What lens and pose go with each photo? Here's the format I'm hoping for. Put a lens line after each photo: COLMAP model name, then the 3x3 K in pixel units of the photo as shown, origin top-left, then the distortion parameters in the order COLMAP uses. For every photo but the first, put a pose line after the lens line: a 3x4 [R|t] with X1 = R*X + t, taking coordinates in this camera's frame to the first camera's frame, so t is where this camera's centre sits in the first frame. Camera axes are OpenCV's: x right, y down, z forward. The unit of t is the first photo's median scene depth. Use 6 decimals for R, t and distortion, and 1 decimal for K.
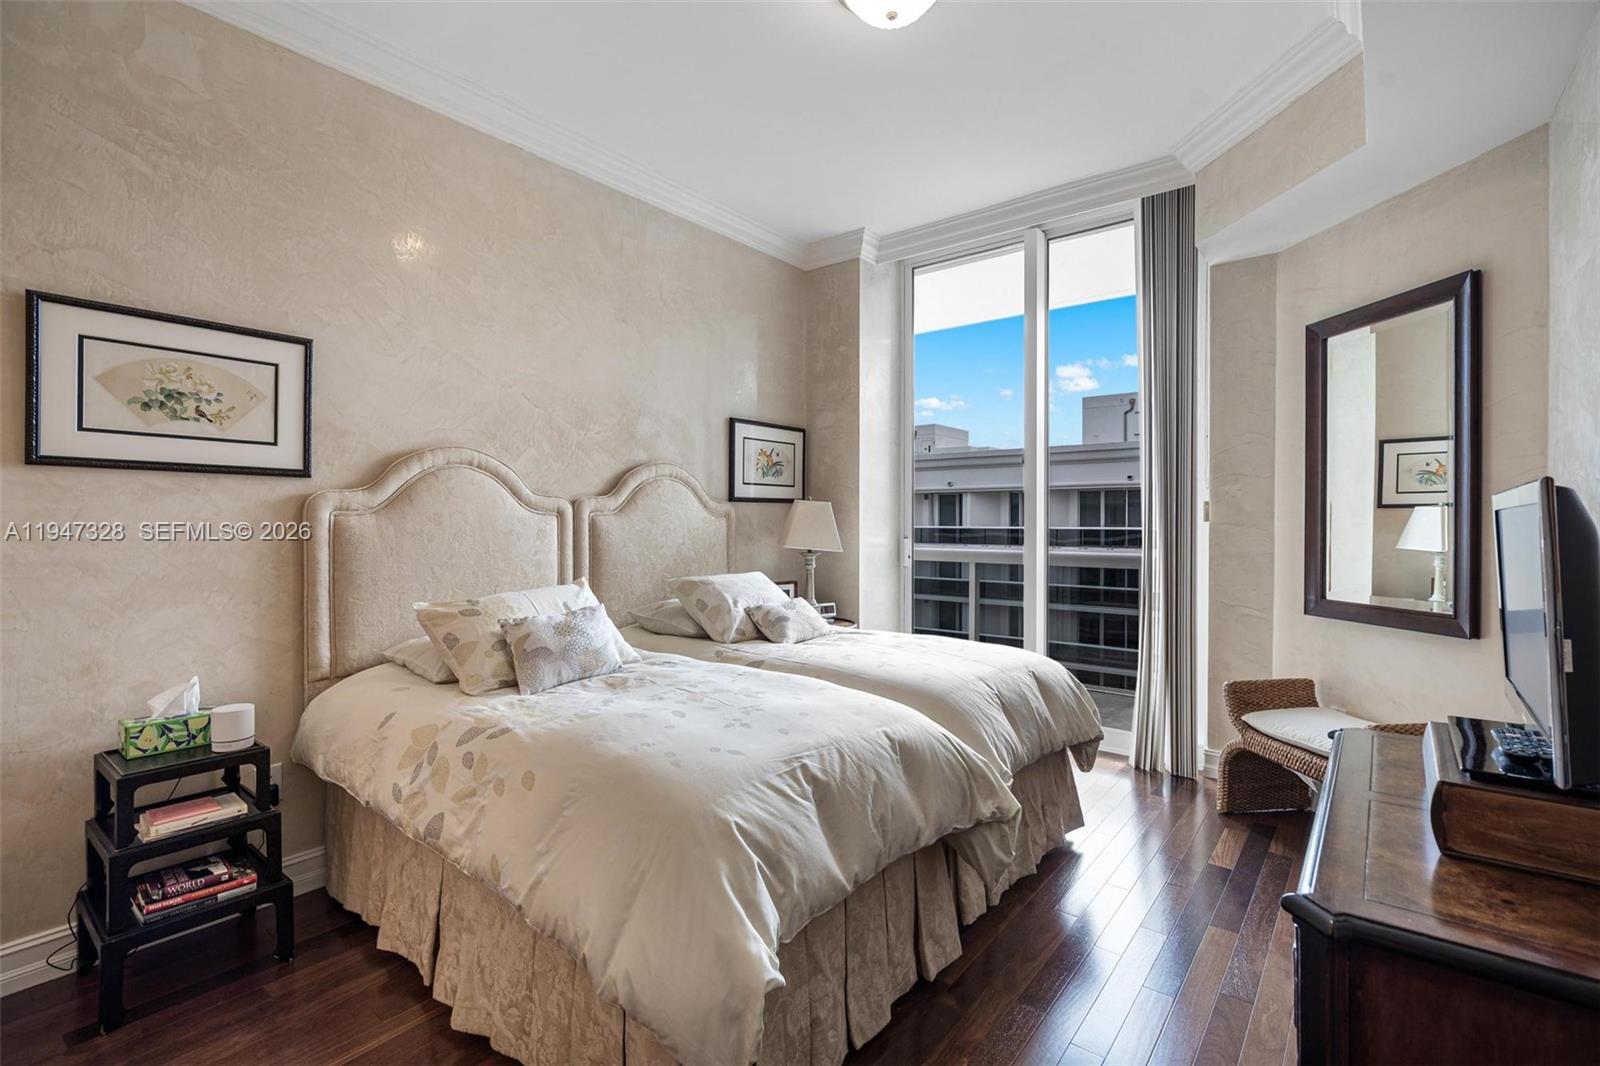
lens RADIAL K [[739.6, 0, 800.0], [0, 739.6, 533.0], [0, 0, 1]] dist [-0.001779, 0.000986]
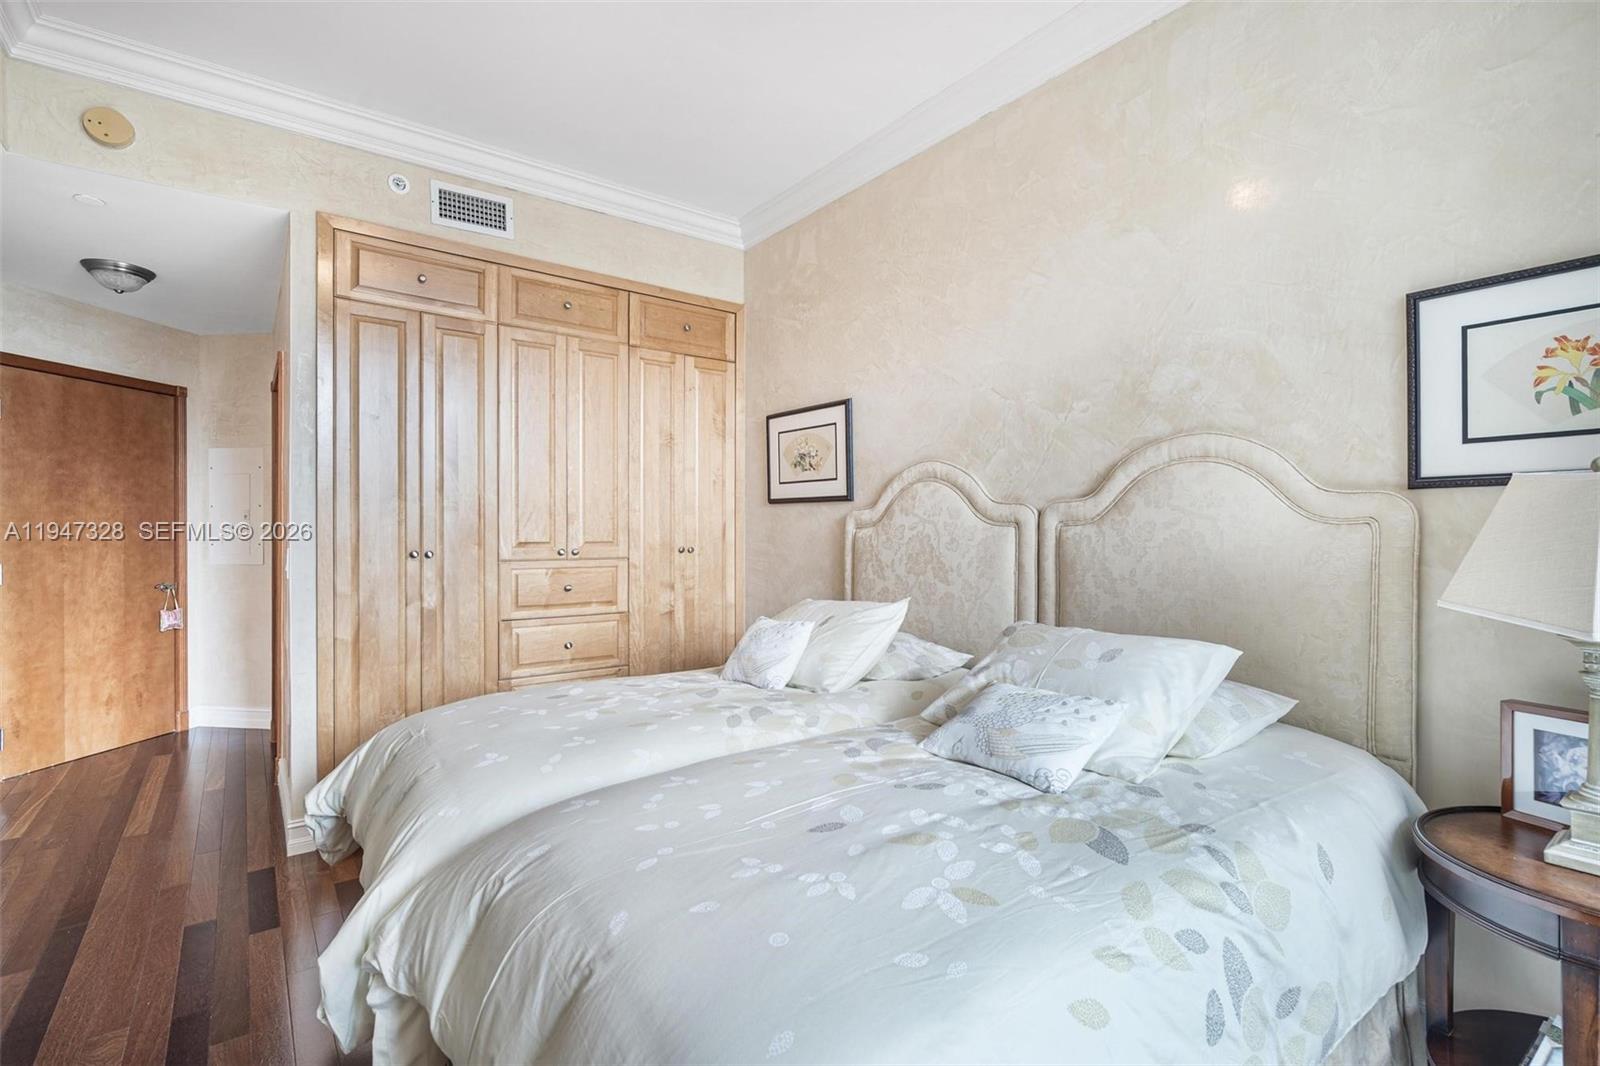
lens RADIAL K [[739.6, 0, 800.0], [0, 739.6, 533.0], [0, 0, 1]] dist [-0.001779, 0.000986]
pose [[-0.248663, -0.000180, -0.968590, 0.555910], [-0.018659, 0.999815, 0.004604, -0.017731], [0.968410, 0.019218, -0.248621, 1.044380]]
